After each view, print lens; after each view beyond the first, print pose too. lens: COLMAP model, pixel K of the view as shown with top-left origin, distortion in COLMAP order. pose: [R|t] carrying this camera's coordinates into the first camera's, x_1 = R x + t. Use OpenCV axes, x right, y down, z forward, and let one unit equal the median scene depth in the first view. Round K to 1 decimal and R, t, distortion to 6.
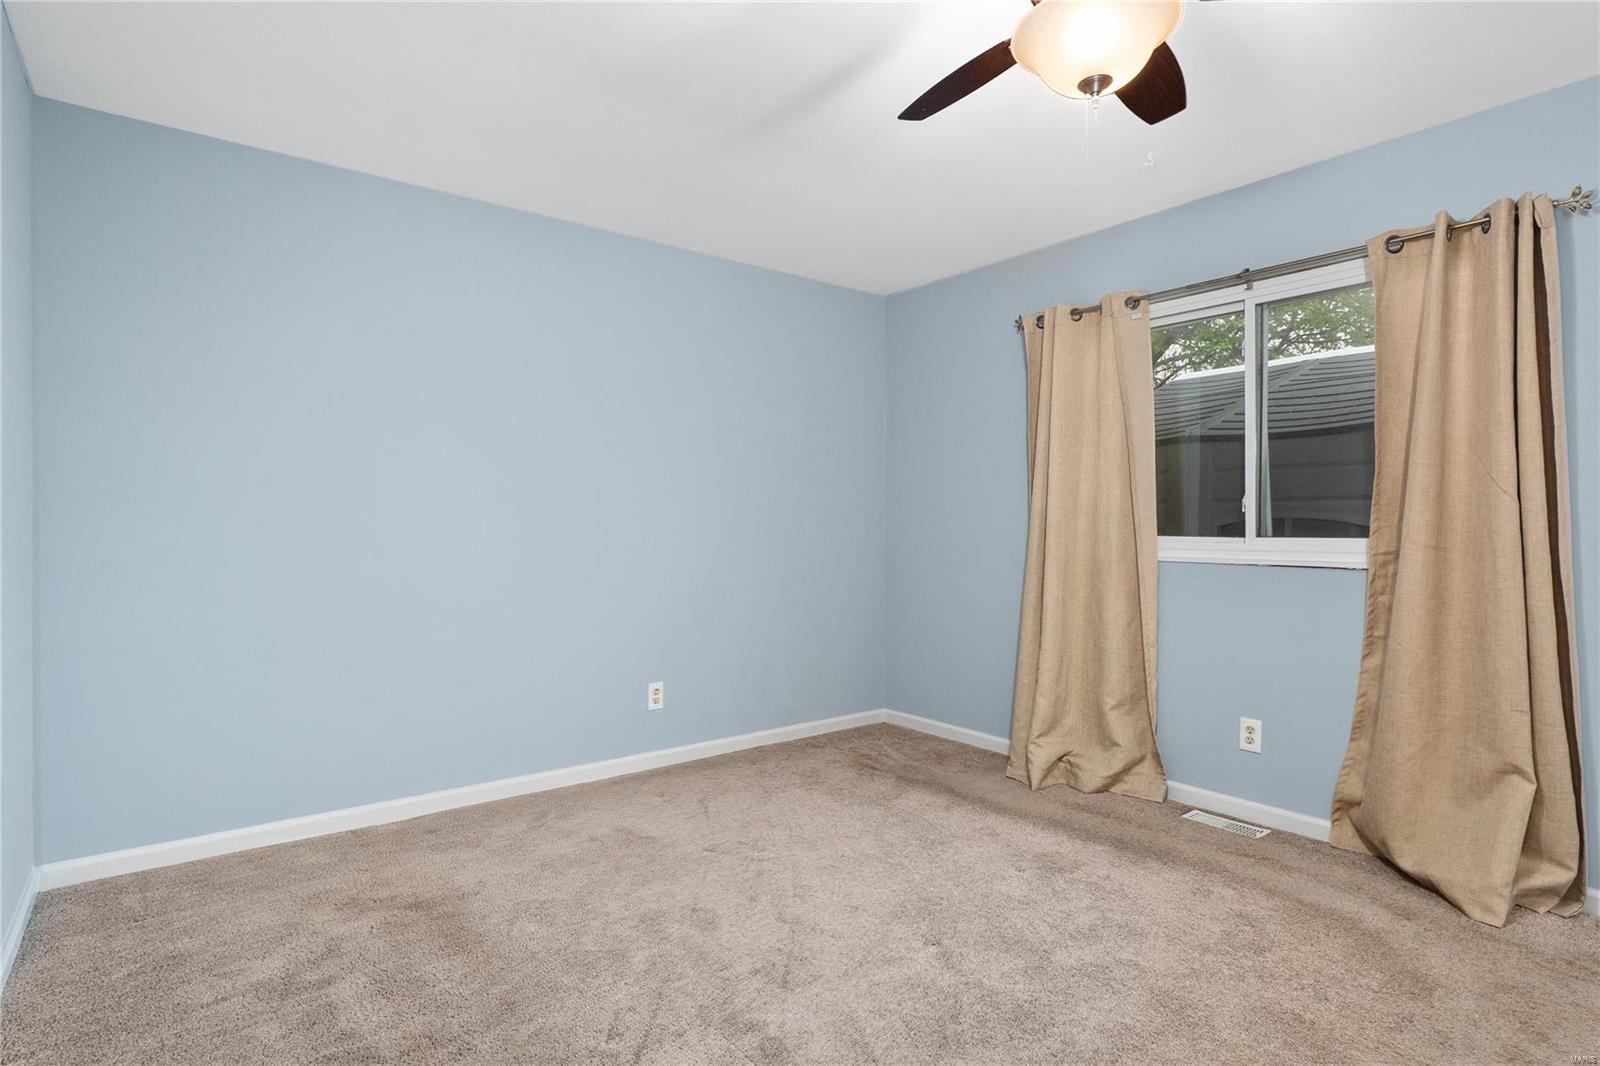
lens RADIAL K [[818.5, 0, 800.4], [0, 818.5, 530.4], [0, 0, 1]] dist [0.000232, 0.000111]
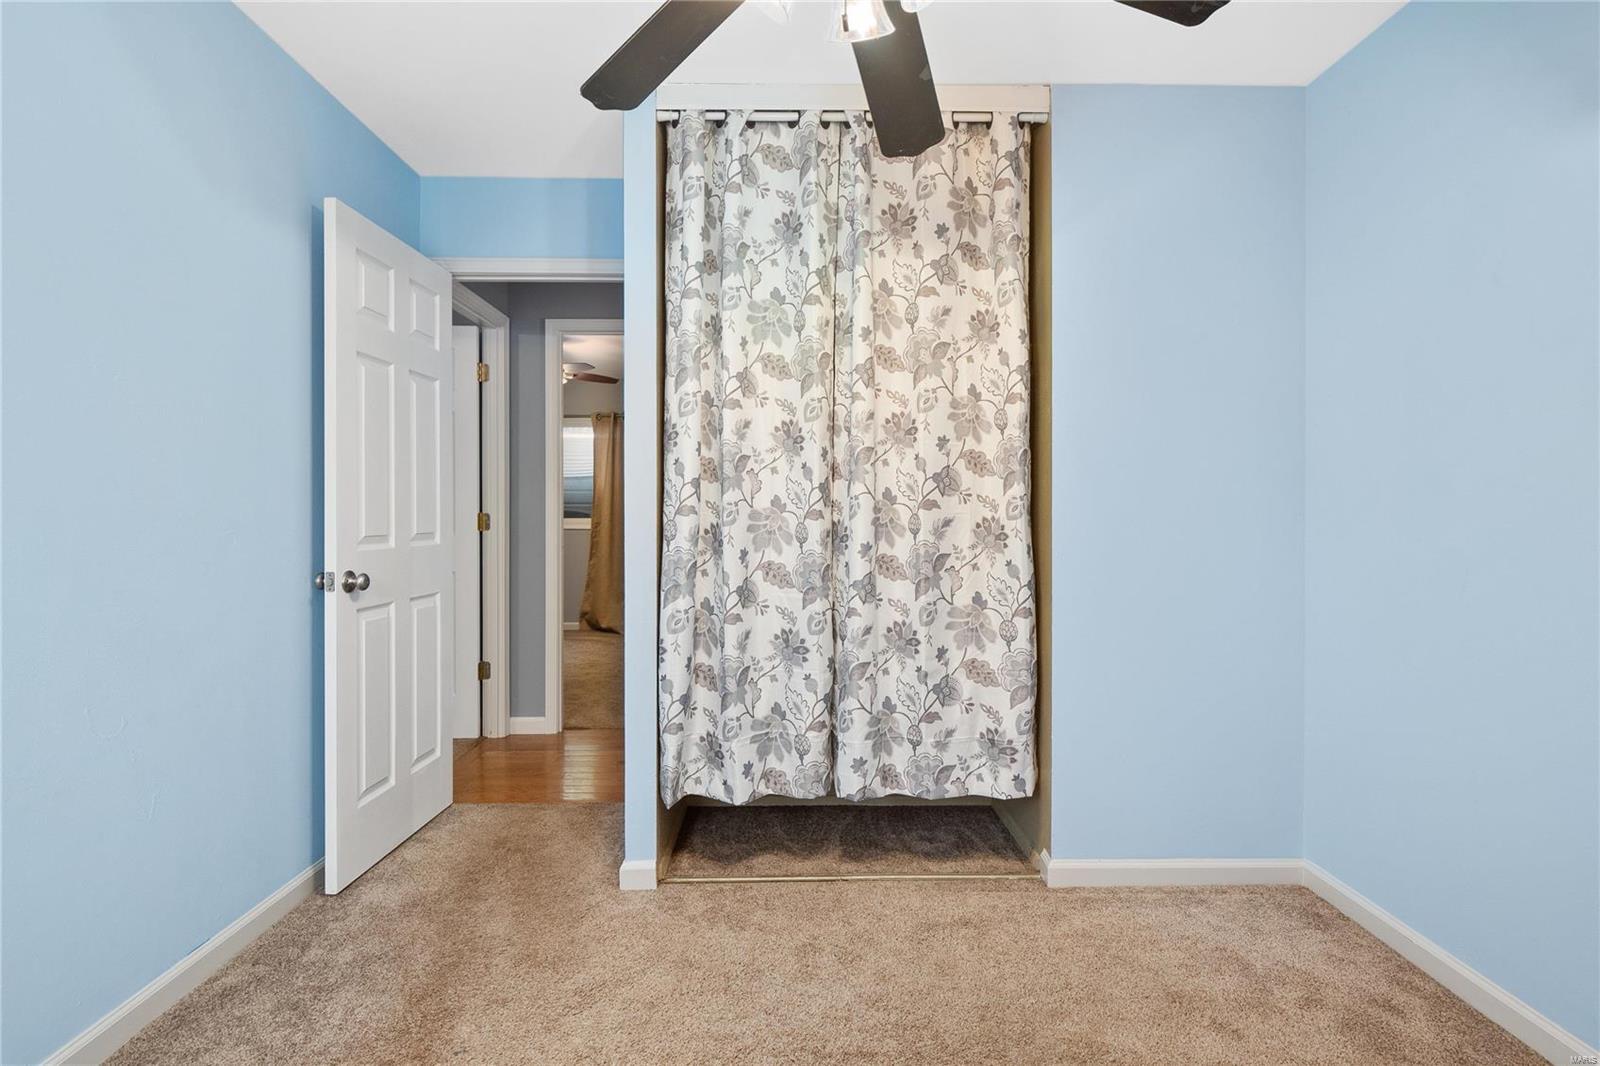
lens RADIAL K [[818.5, 0, 801.1], [0, 818.5, 527.4], [0, 0, 1]] dist [0.000232, 0.000111]
pose [[0.602761, -0.005439, 0.797903, -1.100843], [-0.000520, 0.999974, 0.007209, 0.022181], [-0.797921, -0.004760, 0.602743, -1.253412]]
